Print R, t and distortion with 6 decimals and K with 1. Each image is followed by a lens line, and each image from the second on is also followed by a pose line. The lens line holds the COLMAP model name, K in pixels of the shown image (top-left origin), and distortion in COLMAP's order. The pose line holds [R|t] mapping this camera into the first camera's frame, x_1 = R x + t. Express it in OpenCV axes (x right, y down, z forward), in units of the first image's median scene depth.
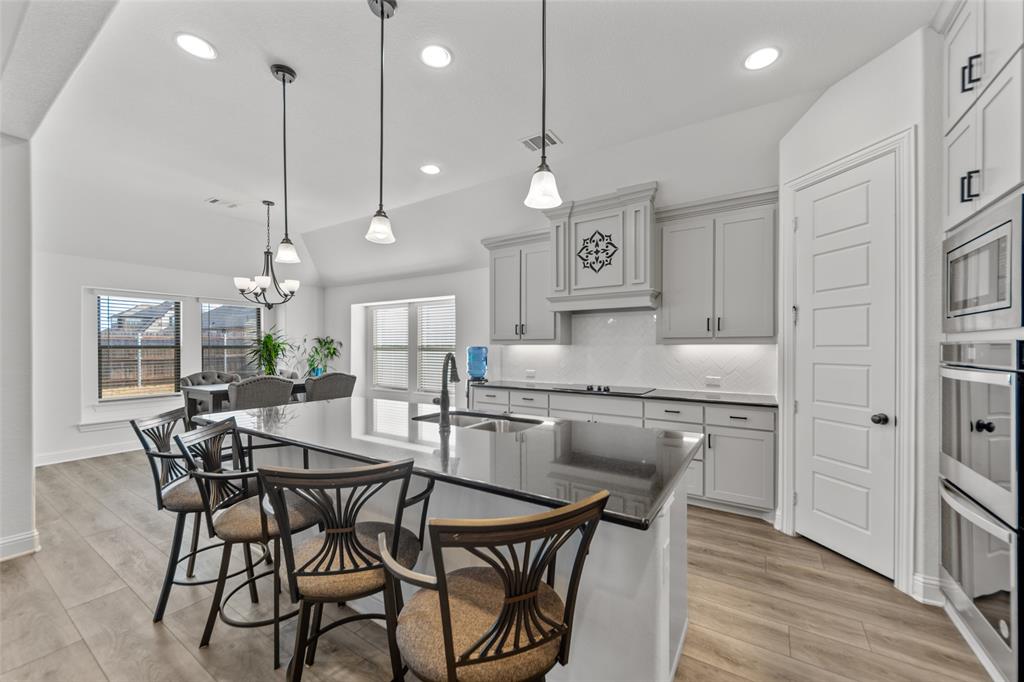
lens RADIAL K [[373.9, 0, 506.5], [0, 373.9, 351.4], [0, 0, 1]] dist [-0.007568, 0.002013]
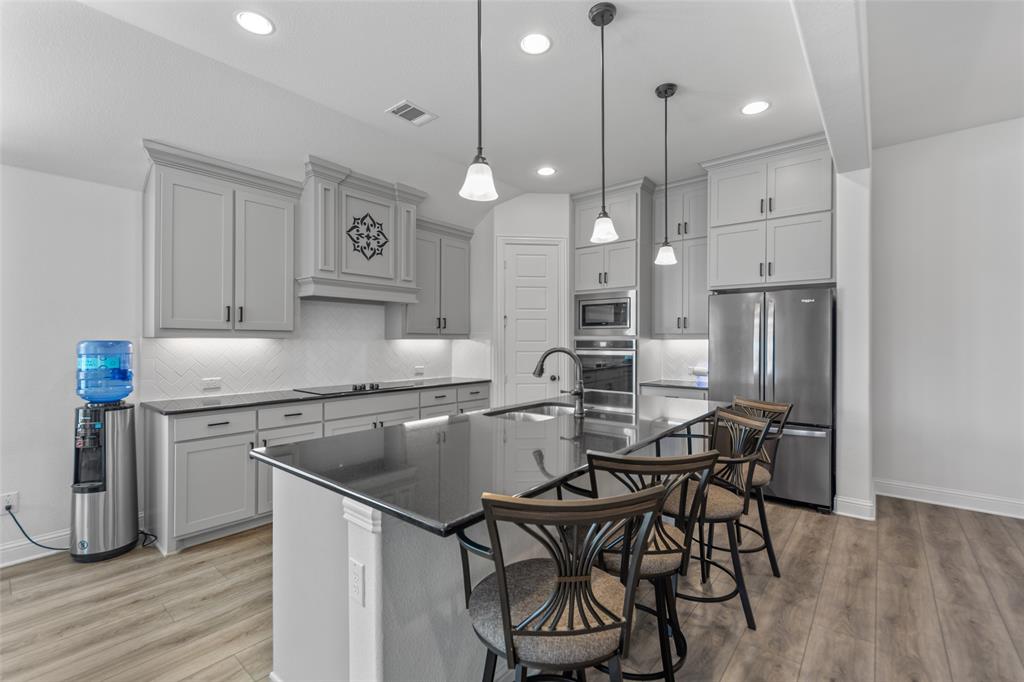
lens RADIAL K [[446.4, 0, 514.3], [0, 446.4, 342.3], [0, 0, 1]] dist [0.009201, -0.002750]
pose [[0.115280, -0.003463, 0.993327, -0.762714], [0.012124, 0.999924, 0.002078, -0.007588], [-0.993259, 0.011804, 0.115314, 0.500636]]
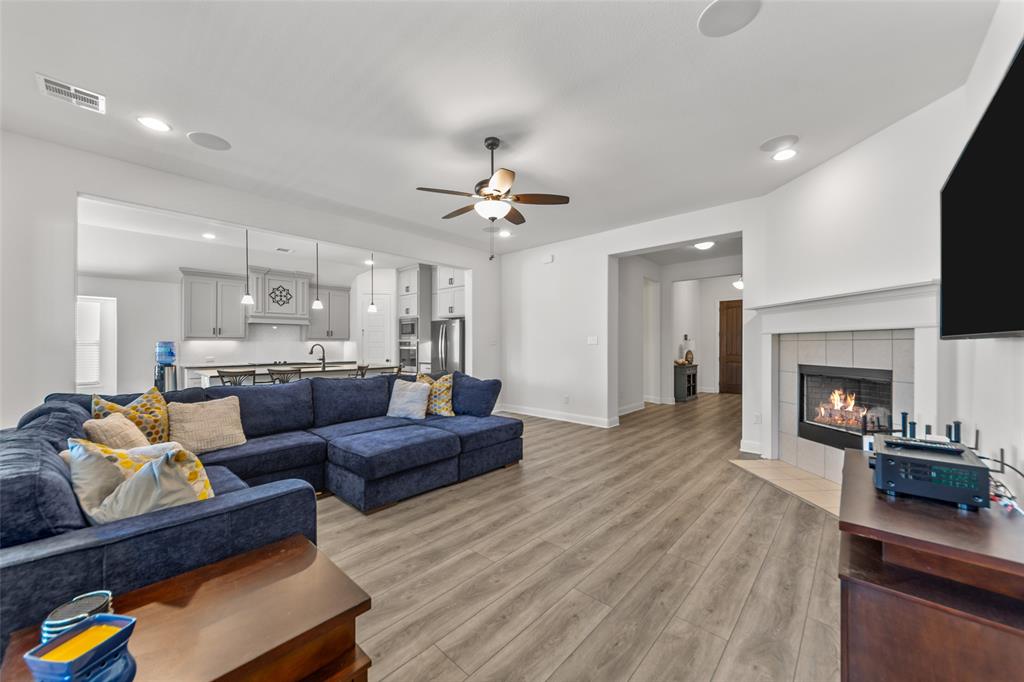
lens RADIAL K [[373.9, 0, 511.1], [0, 373.9, 343.5], [0, 0, 1]] dist [-0.007568, 0.002013]
pose [[0.167352, -0.001546, 0.985896, -1.500307], [0.012117, 0.999926, -0.000489, 0.011339], [-0.985823, 0.012027, 0.167359, -0.563629]]
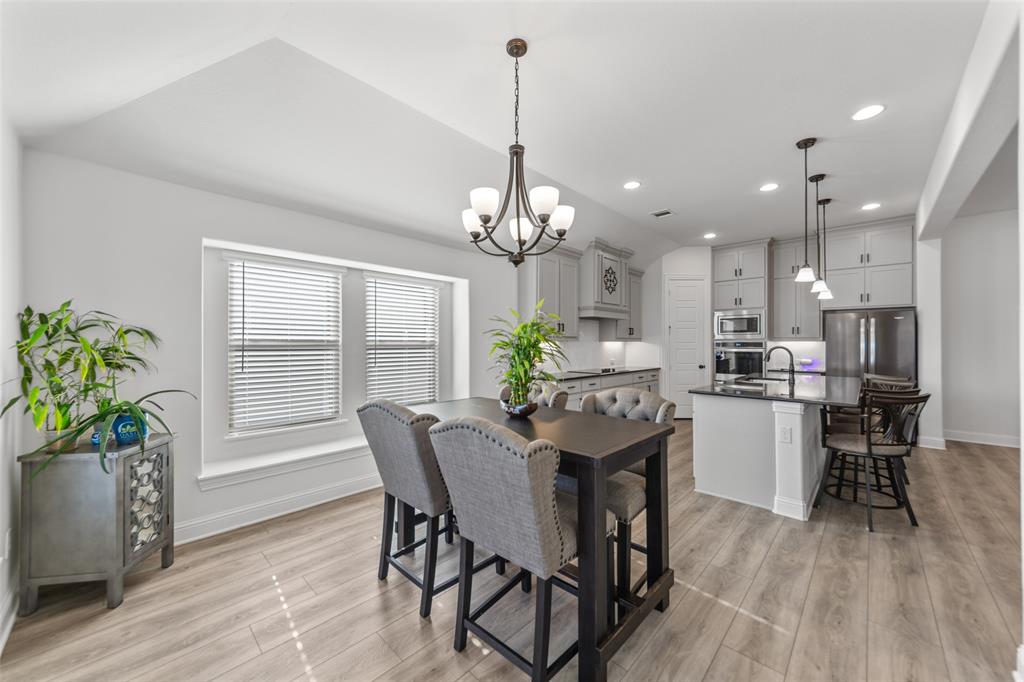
lens RADIAL K [[373.9, 0, 516.8], [0, 373.9, 340.9], [0, 0, 1]] dist [-0.007568, 0.002013]
pose [[0.197835, 0.005101, 0.980222, -1.269105], [0.012973, 0.999885, -0.007822, -0.012625], [-0.980149, 0.014264, 0.197746, 1.028010]]
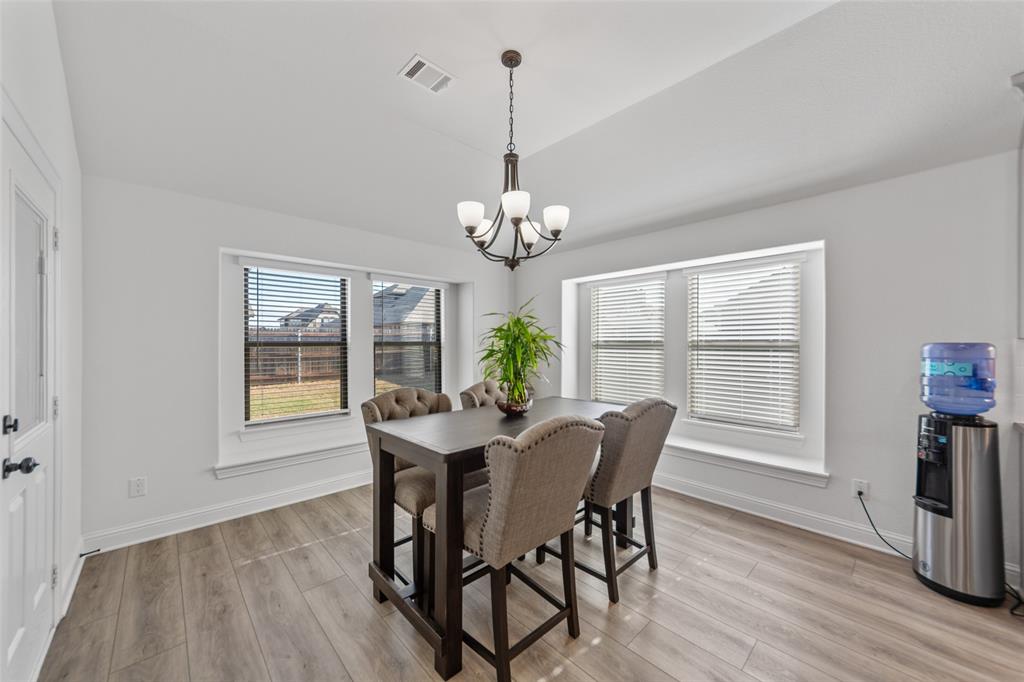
lens RADIAL K [[373.9, 0, 521.2], [0, 373.9, 341.0], [0, 0, 1]] dist [-0.007568, 0.002013]
pose [[0.970281, -0.001983, -0.241975, -0.576993], [-0.001981, 0.999868, -0.016138, -0.009645], [0.241975, 0.016138, 0.970148, 0.594572]]
